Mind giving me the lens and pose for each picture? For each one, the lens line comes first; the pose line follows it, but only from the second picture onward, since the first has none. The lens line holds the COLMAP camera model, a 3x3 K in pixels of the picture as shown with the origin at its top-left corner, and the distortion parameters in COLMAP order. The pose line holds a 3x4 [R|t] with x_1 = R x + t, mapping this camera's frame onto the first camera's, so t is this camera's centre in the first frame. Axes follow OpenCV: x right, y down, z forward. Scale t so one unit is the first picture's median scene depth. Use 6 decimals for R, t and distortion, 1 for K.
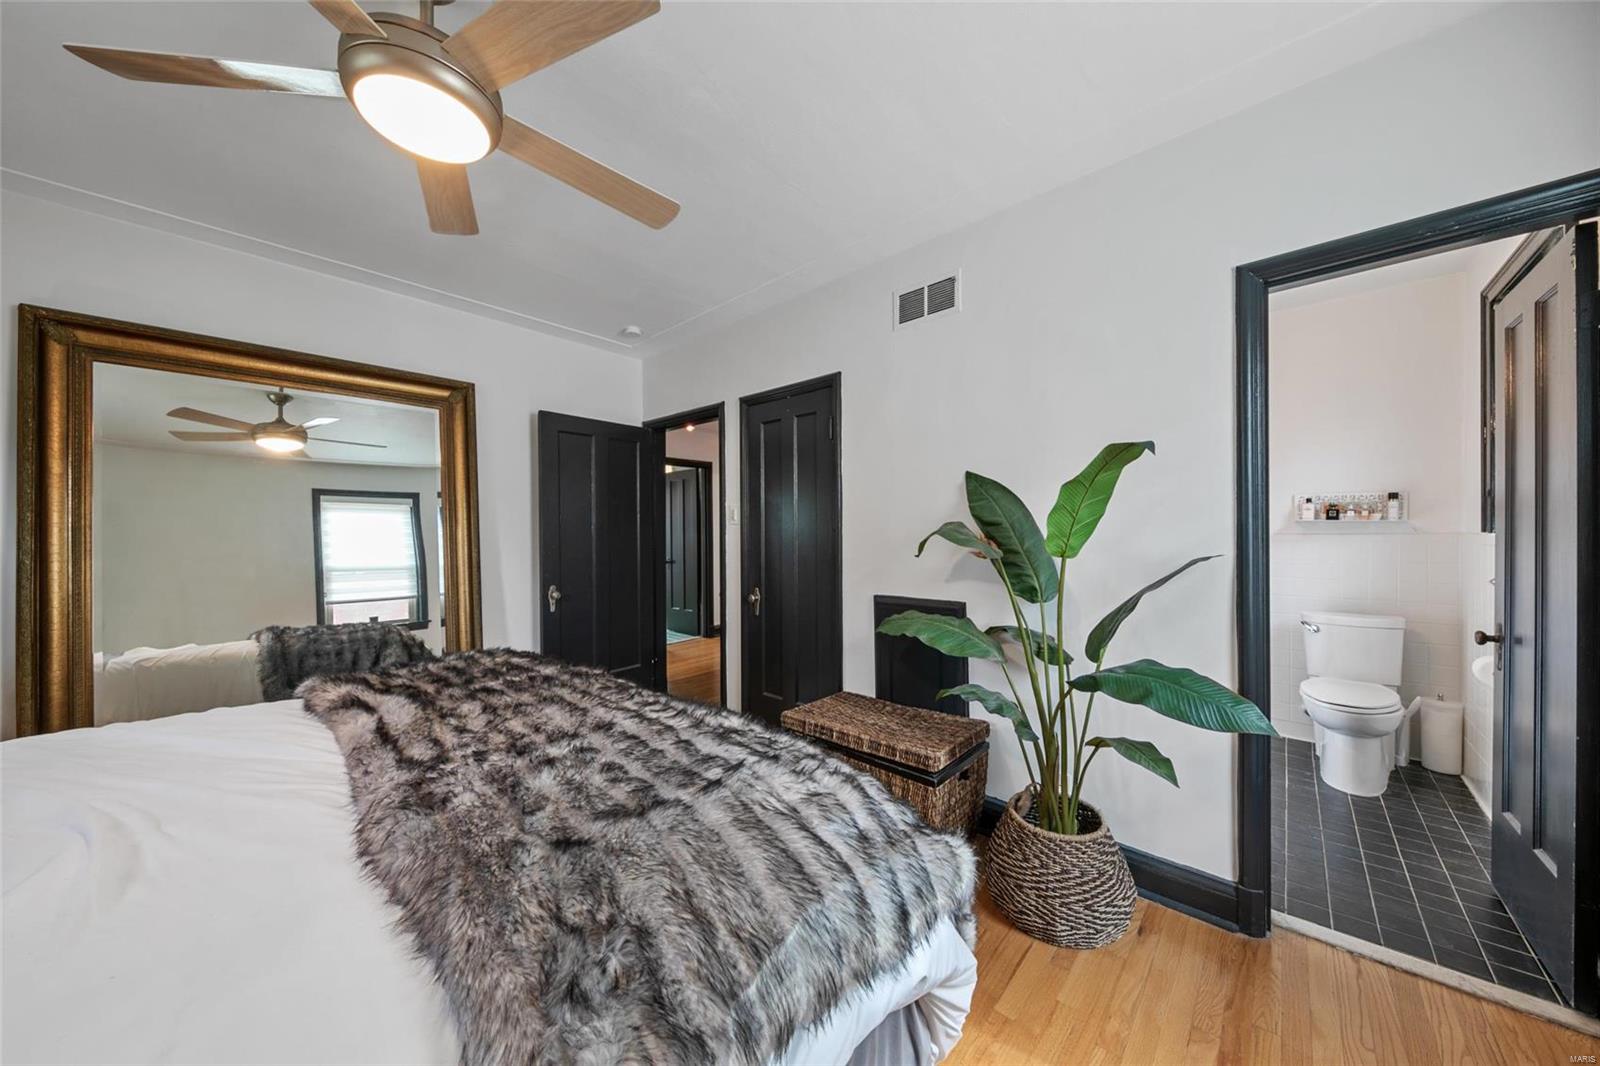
lens RADIAL K [[539.3, 0, 800.0], [0, 539.3, 533.0], [0, 0, 1]] dist [0.000042, -0.000002]
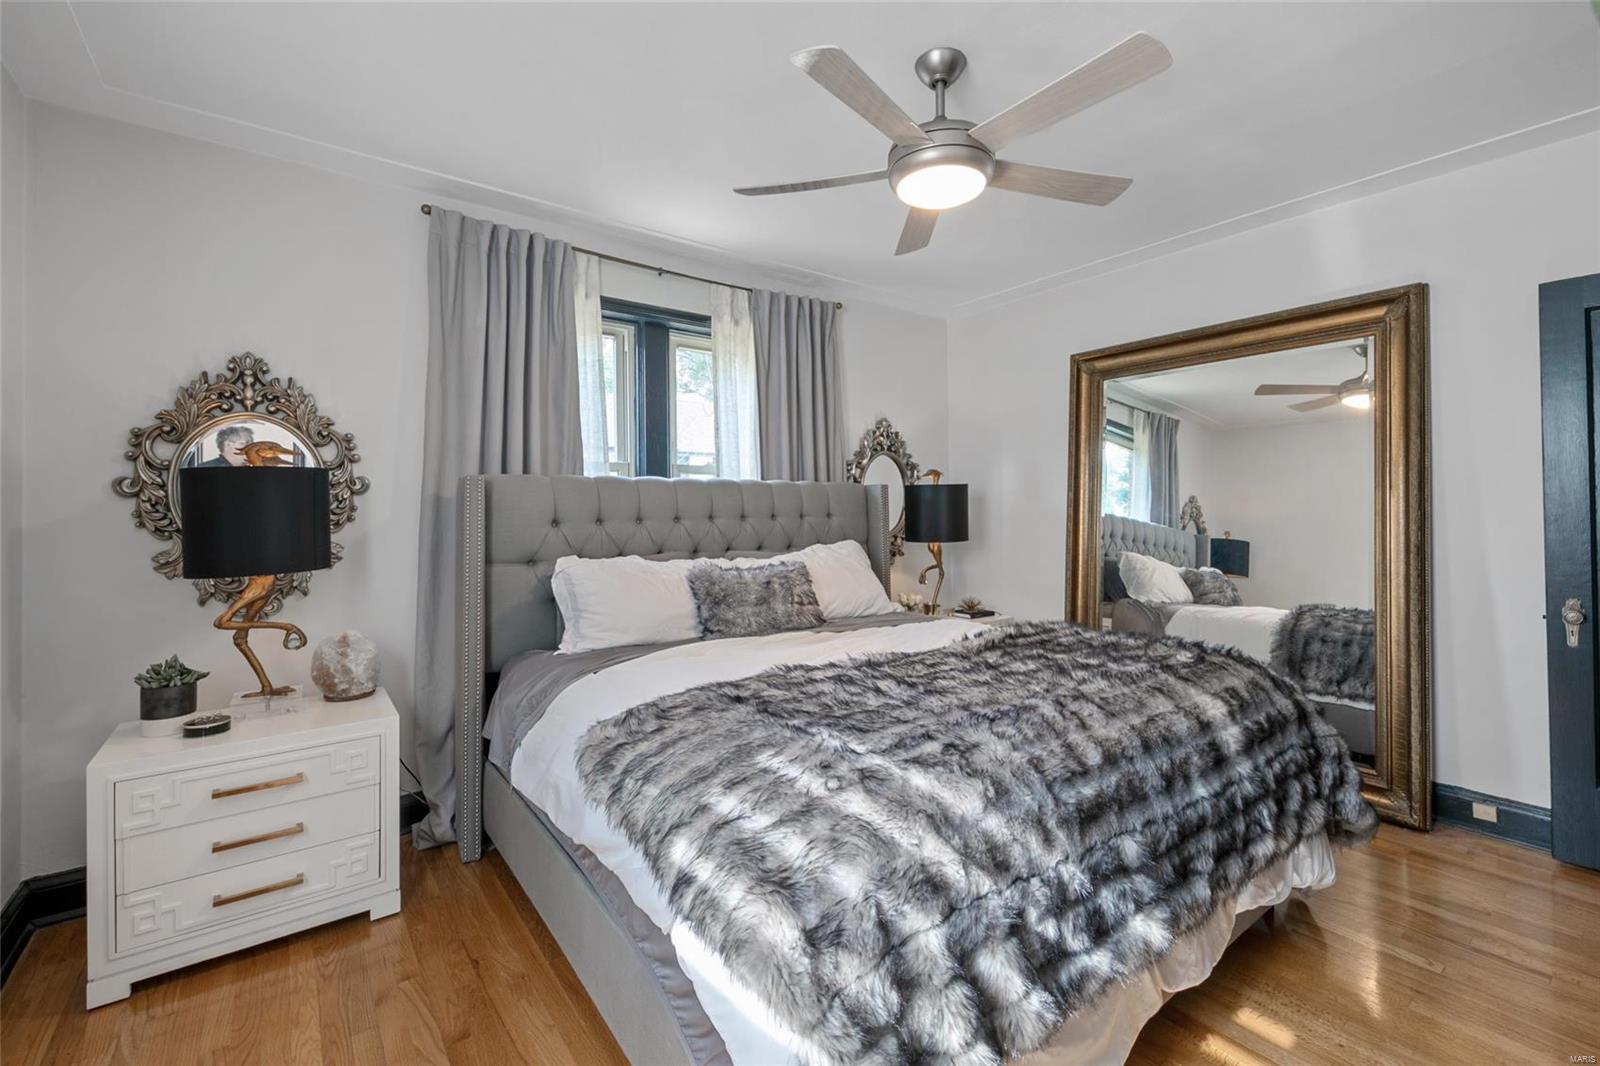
lens RADIAL K [[677.3, 0, 801.0], [0, 677.3, 508.3], [0, 0, 1]] dist [-0.000066, 0.000014]
pose [[-0.178948, 0.006567, -0.983837, 0.371829], [0.007153, 0.999960, 0.005374, -0.002989], [0.983833, -0.006076, -0.178988, 0.373691]]
